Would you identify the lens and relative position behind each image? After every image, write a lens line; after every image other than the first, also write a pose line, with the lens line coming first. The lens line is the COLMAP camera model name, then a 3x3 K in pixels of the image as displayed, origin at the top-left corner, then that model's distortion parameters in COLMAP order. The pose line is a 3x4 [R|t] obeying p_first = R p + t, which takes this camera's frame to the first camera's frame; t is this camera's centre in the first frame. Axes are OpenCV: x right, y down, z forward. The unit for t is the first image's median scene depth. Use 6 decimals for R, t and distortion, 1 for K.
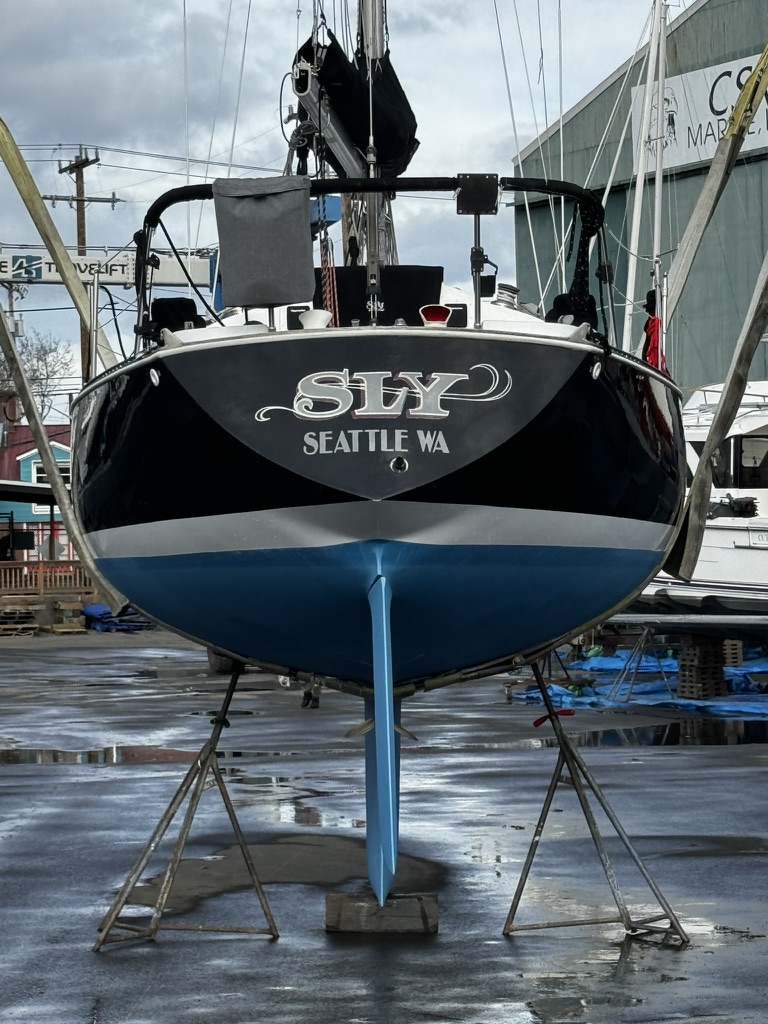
lens RADIAL K [[3133.9, 0, 383.9], [0, 3133.9, 512.4], [0, 0, 1]] dist [0.020255, 0.000000]
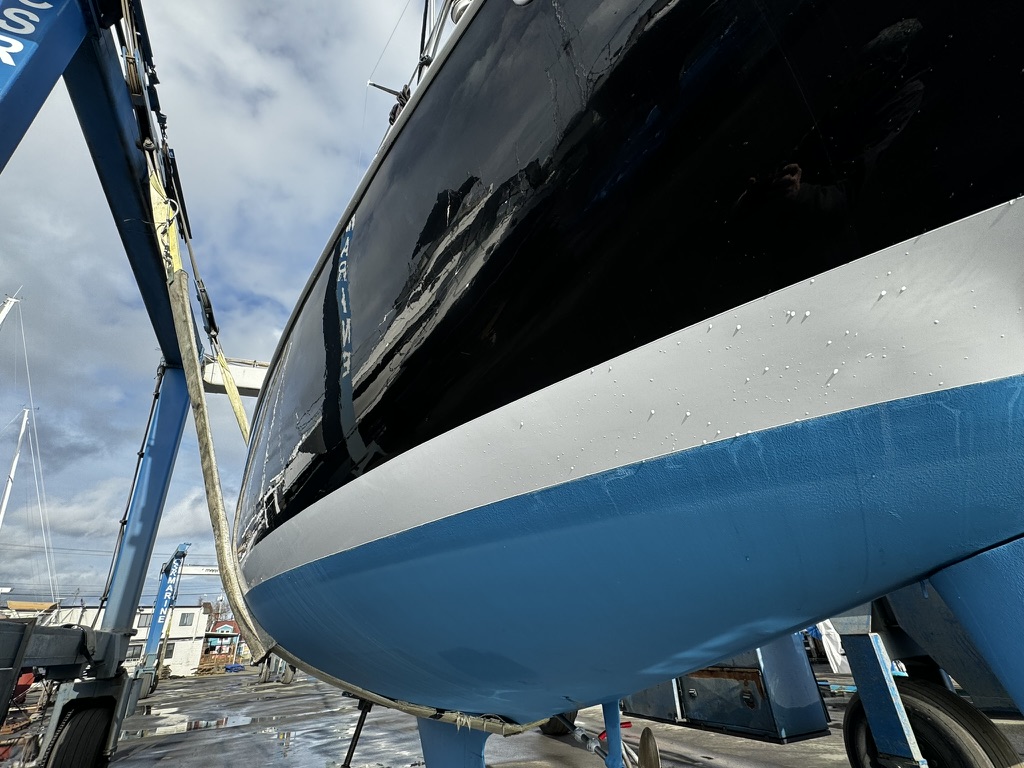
lens RADIAL K [[490.1, 0, 511.3], [0, 490.1, 384.0], [0, 0, 1]] dist [-0.001007, -0.000129]
pose [[0.930657, 0.131336, 0.341508, -0.084761], [0.040241, 0.890955, -0.452305, 0.035345], [-0.363672, 0.434683, 0.823889, 0.969741]]
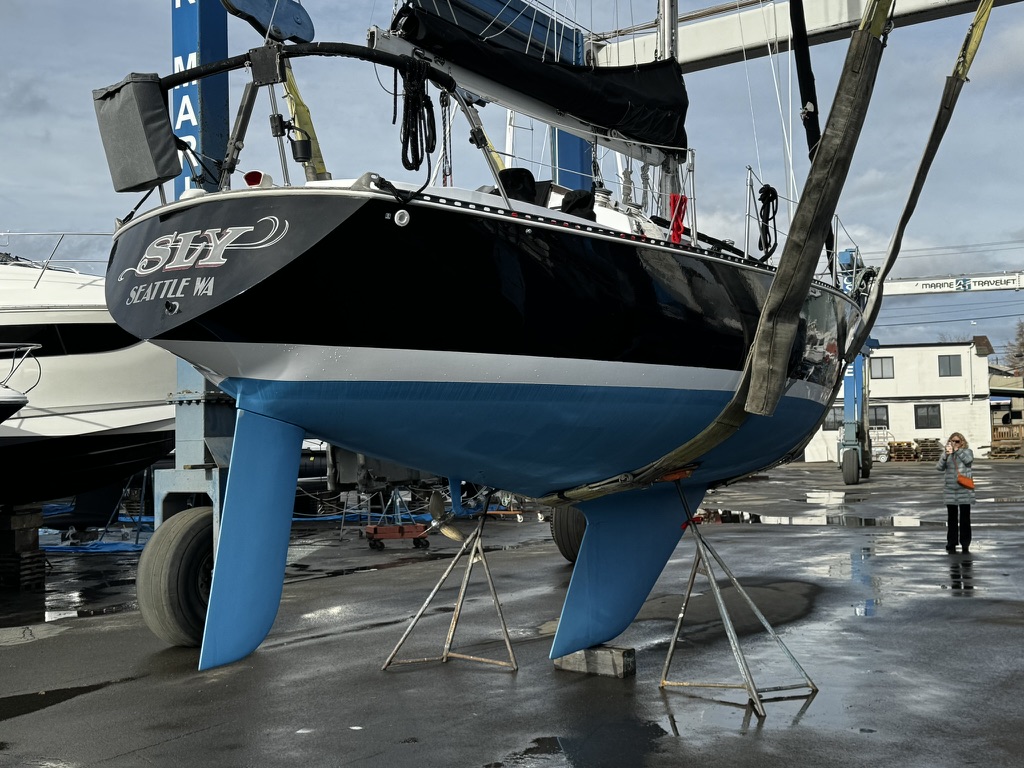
lens RADIAL K [[1167.5, 0, 513.0], [0, 1167.5, 380.6], [0, 0, 1]] dist [0.094678, 0.000000]
pose [[0.827981, -0.030334, -0.559935, 0.339335], [0.016179, 0.999412, -0.030217, 0.025610], [0.560522, 0.015960, 0.827986, 0.704527]]
